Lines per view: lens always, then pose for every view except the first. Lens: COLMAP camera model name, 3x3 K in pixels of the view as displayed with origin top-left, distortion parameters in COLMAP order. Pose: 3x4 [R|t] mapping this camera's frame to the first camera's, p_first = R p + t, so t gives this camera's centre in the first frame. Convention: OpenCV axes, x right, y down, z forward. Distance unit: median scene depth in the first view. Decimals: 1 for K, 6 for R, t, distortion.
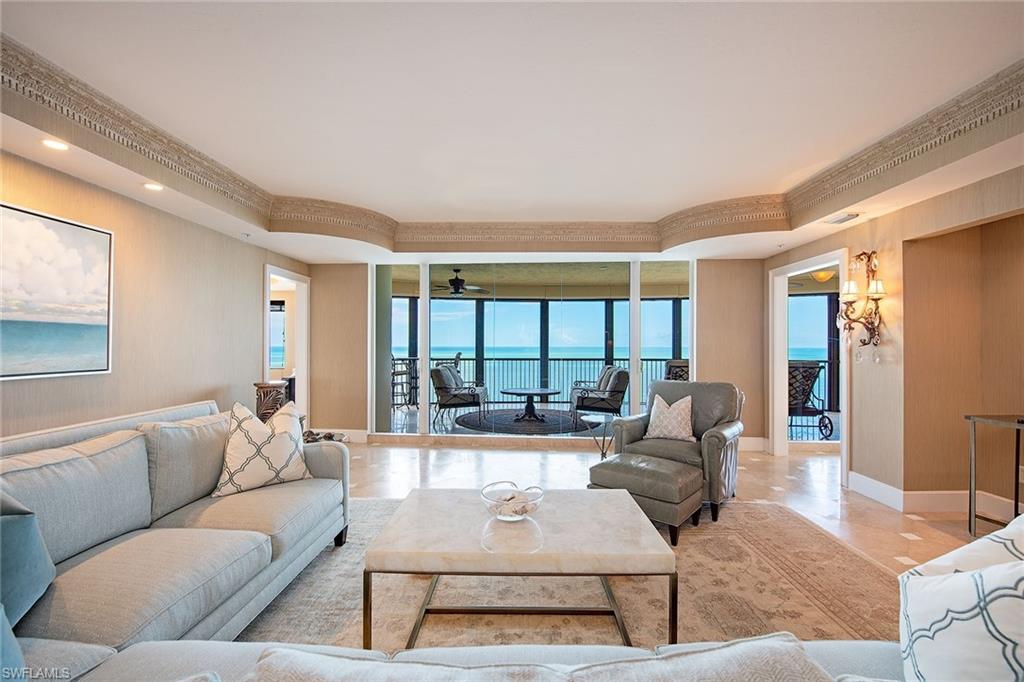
lens RADIAL K [[427.2, 0, 512.0], [0, 427.2, 341.0], [0, 0, 1]] dist [-0.012215, -0.000121]
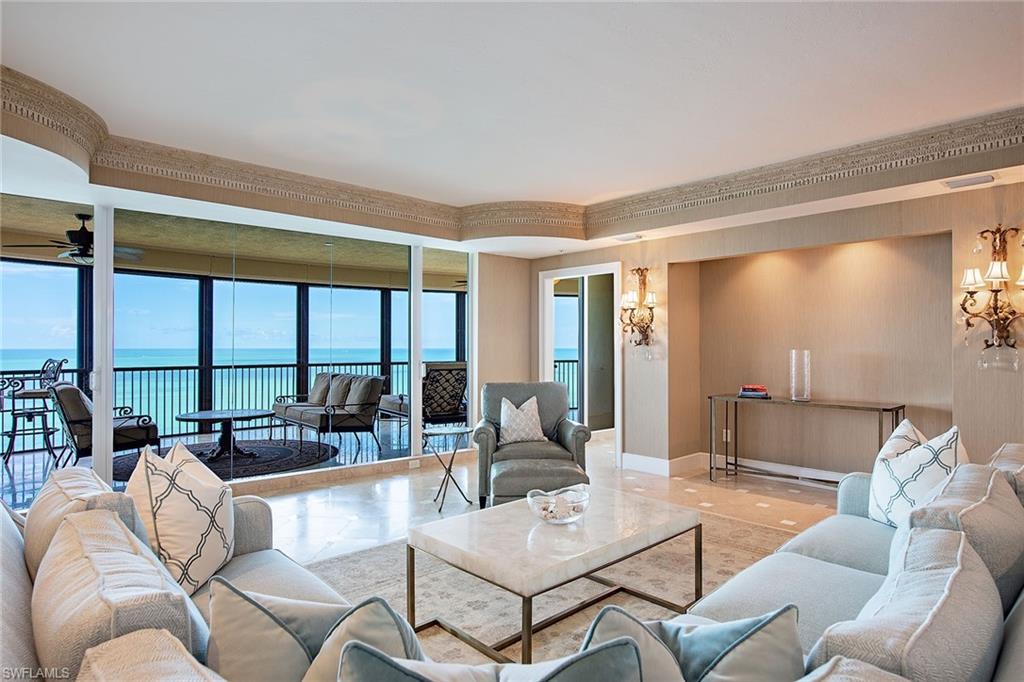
lens RADIAL K [[583.1, 0, 512.0], [0, 583.1, 341.0], [0, 0, 1]] dist [-0.001039, -0.000267]
pose [[0.713458, 0.004207, 0.700685, -0.405785], [-0.005337, 0.999986, -0.000570, 0.000363], [-0.700678, -0.003333, 0.713470, 0.049291]]
